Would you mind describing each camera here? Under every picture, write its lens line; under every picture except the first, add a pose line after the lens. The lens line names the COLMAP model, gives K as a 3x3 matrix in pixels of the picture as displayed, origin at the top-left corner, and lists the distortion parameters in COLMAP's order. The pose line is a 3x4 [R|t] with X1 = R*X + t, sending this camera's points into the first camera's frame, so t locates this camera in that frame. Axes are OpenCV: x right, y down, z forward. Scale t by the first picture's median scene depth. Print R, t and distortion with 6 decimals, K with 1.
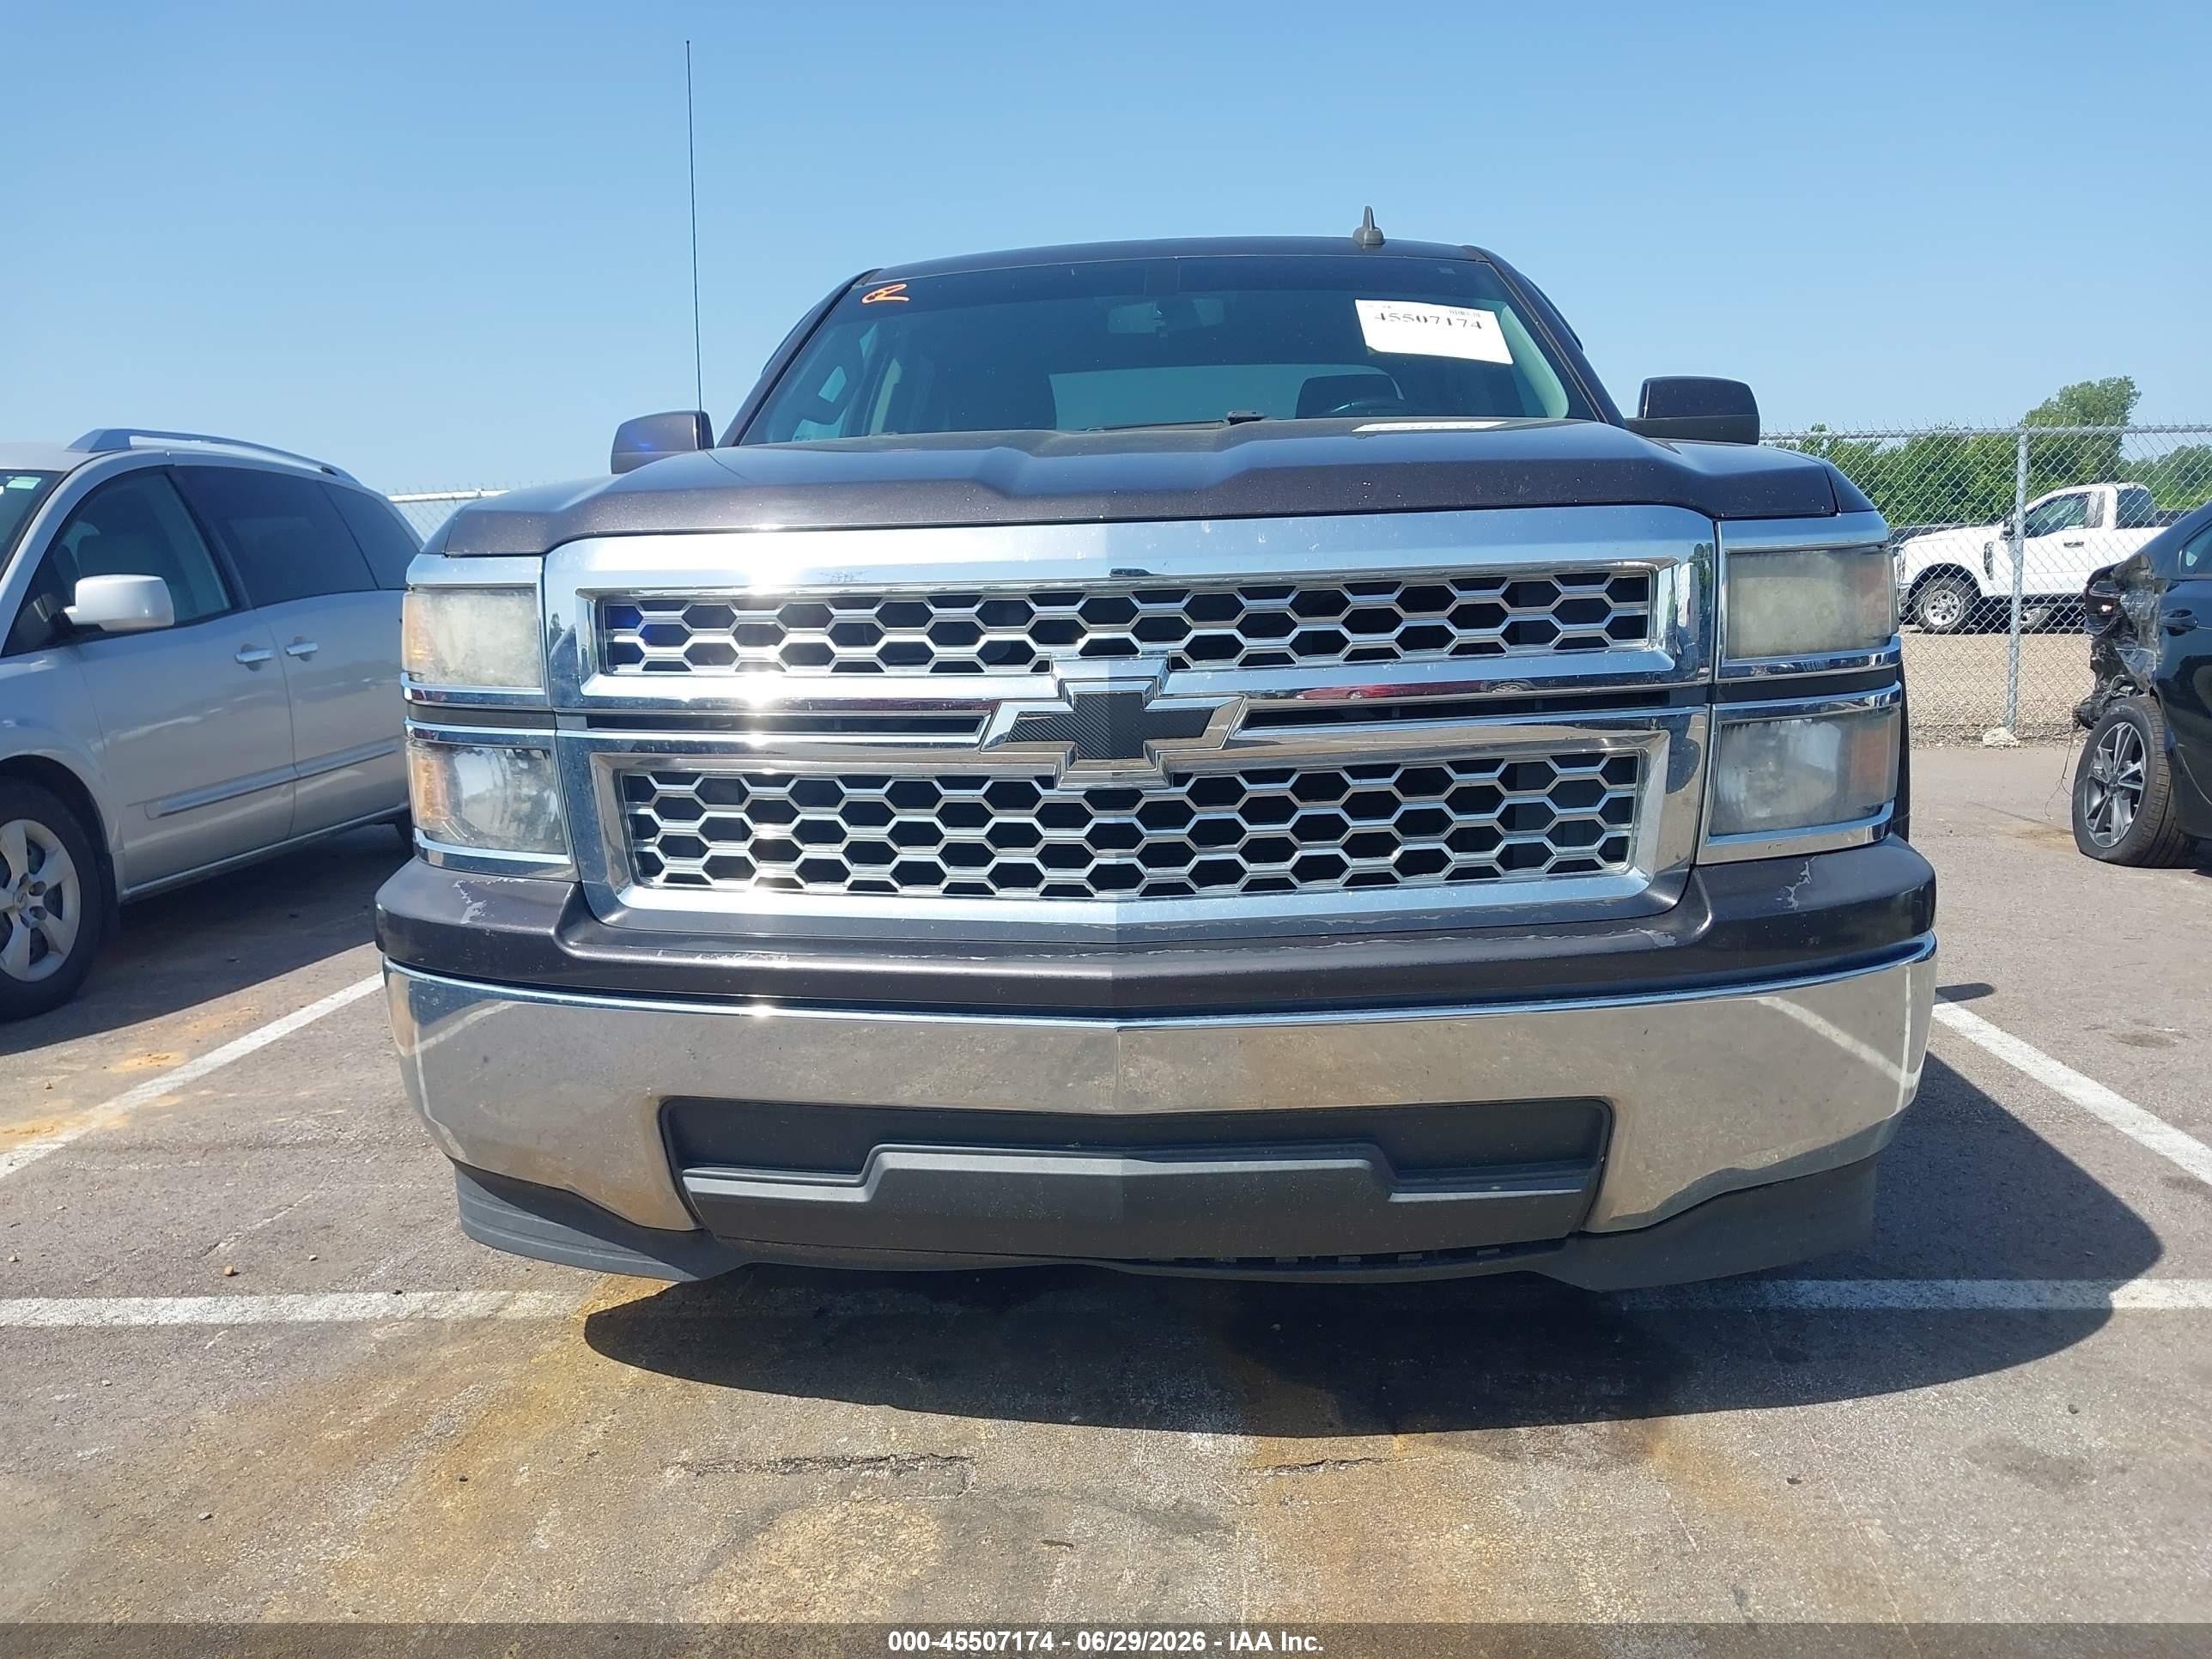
lens RADIAL K [[1774.6, 0, 1106.0], [0, 1774.6, 829.5], [0, 0, 1]] dist [-0.009951, -0.002567]
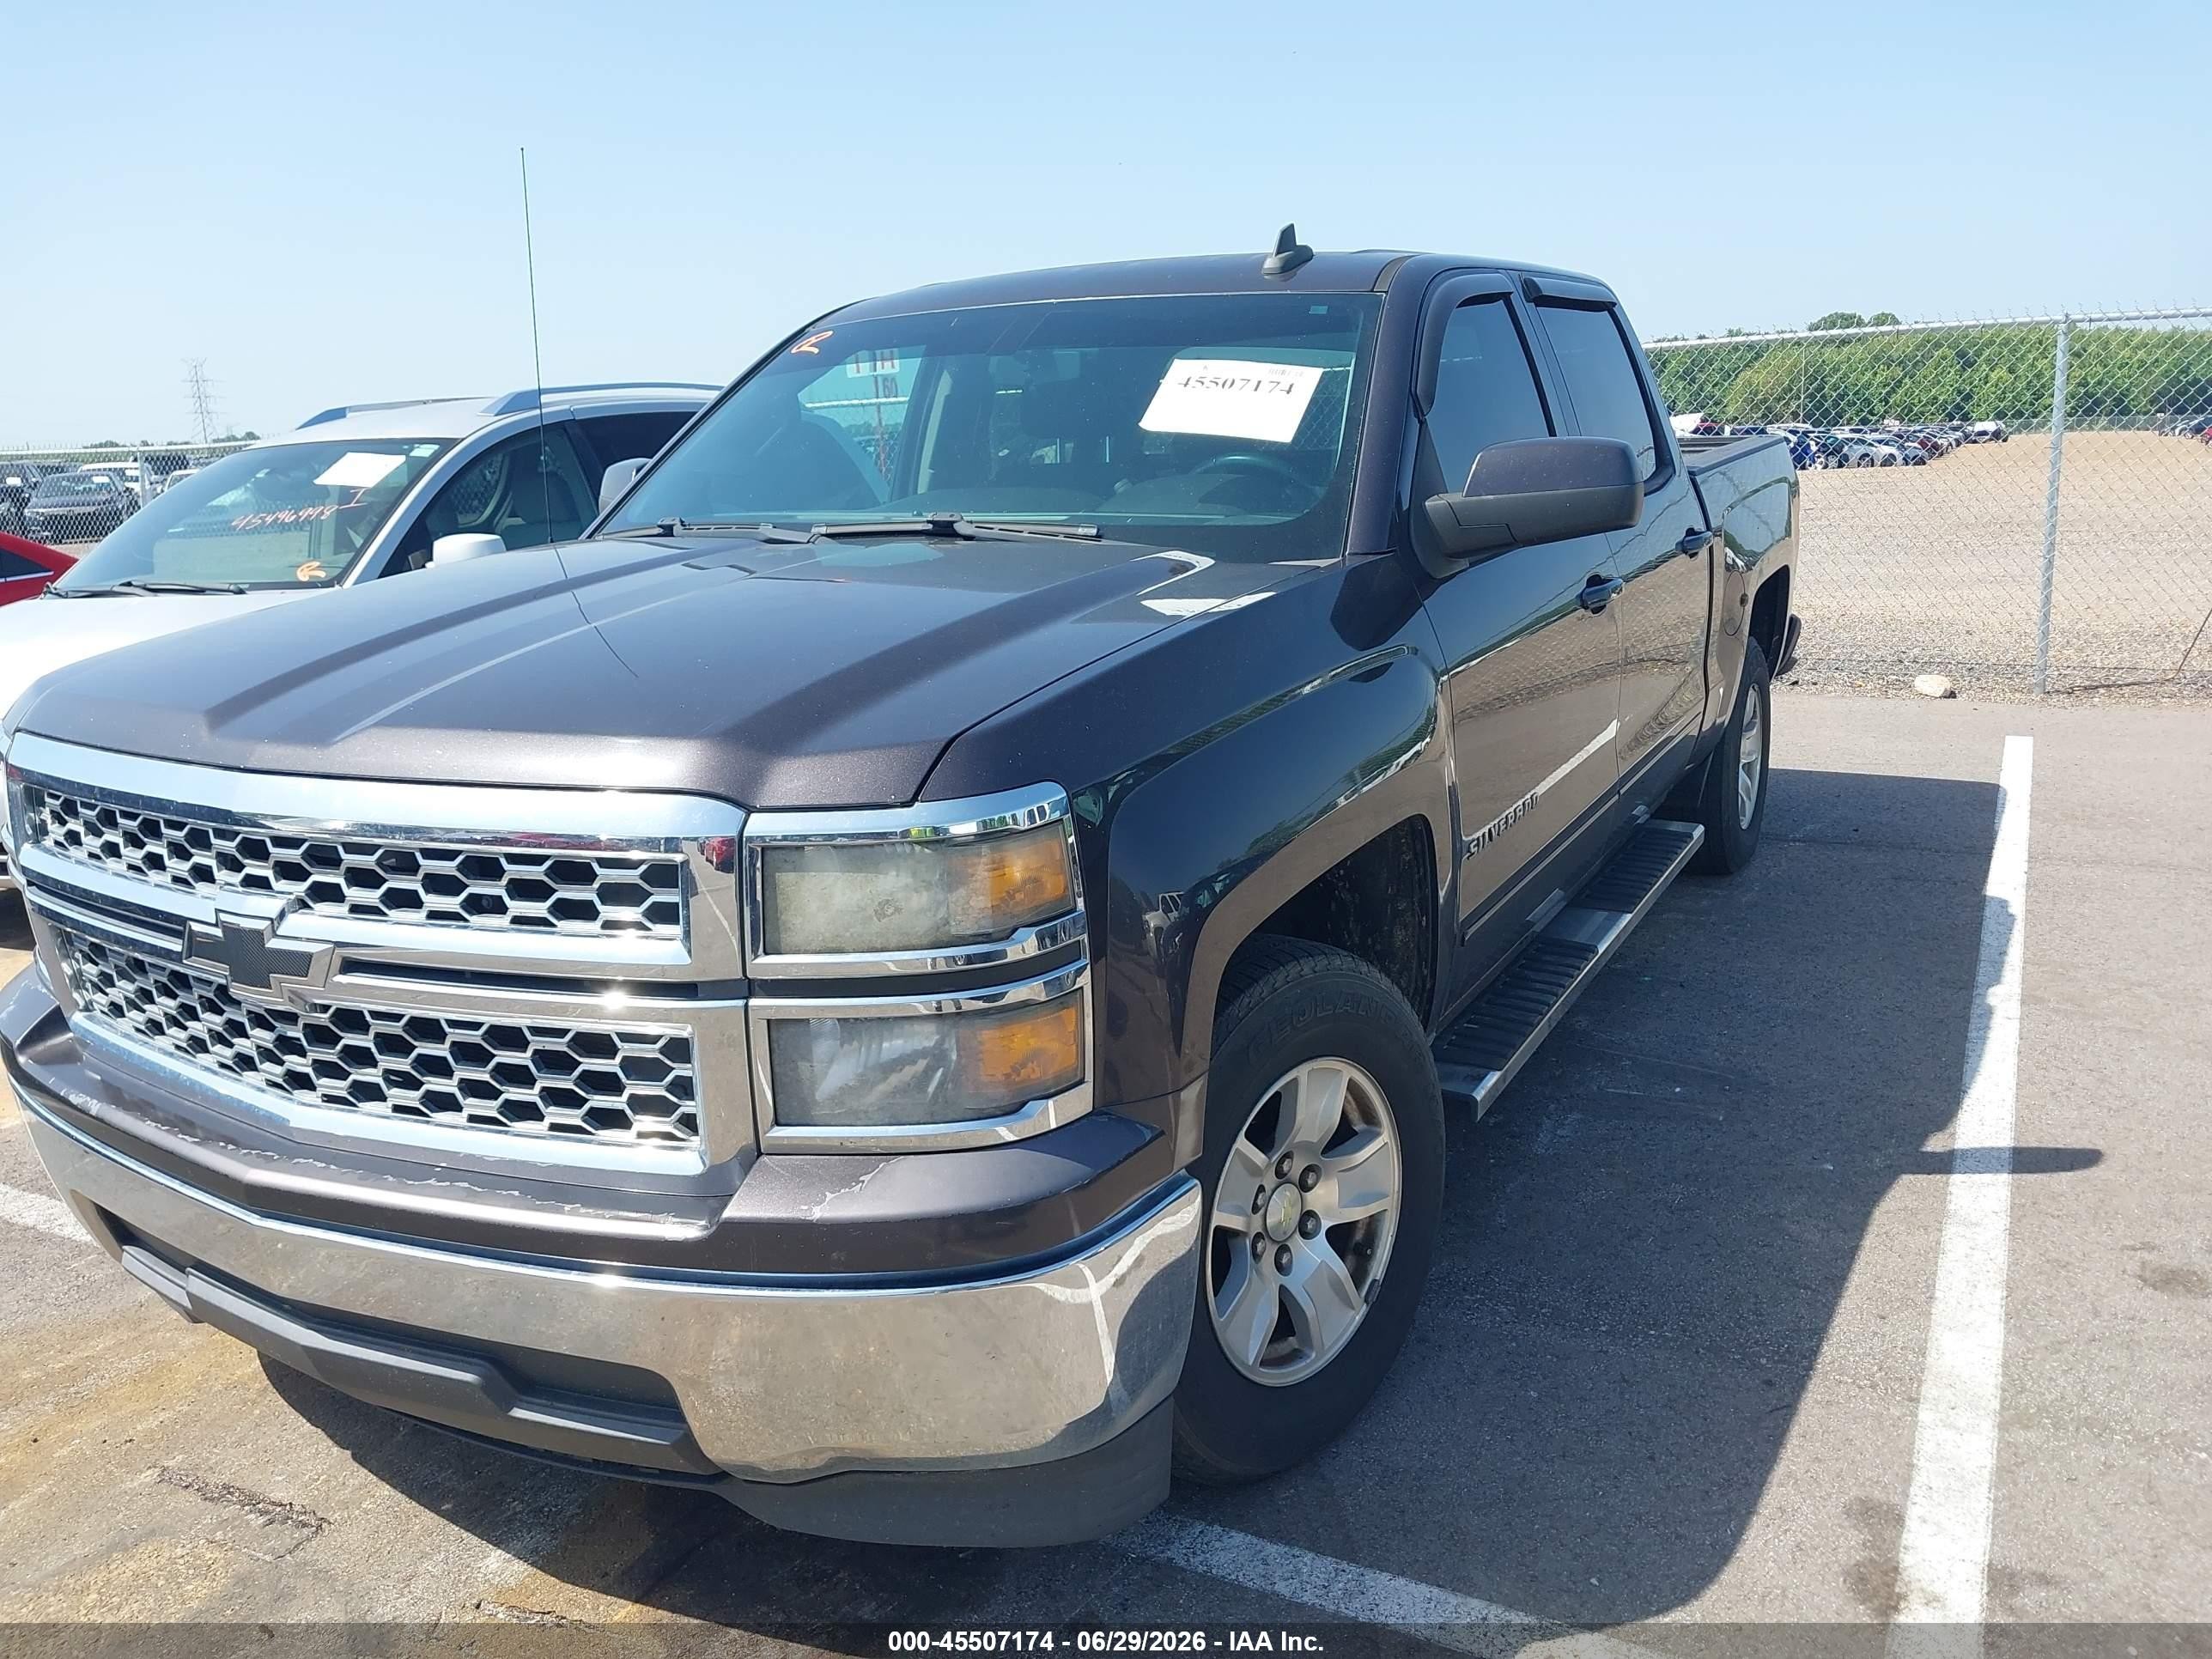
lens RADIAL K [[1767.1, 0, 1118.5], [0, 1767.1, 875.9], [0, 0, 1]] dist [0.009596, 0.002613]
pose [[0.909425, 0.106930, -0.401887, 0.819007], [-0.056463, 0.989178, 0.135420, -0.252379], [0.412018, -0.100463, 0.905620, 0.207024]]
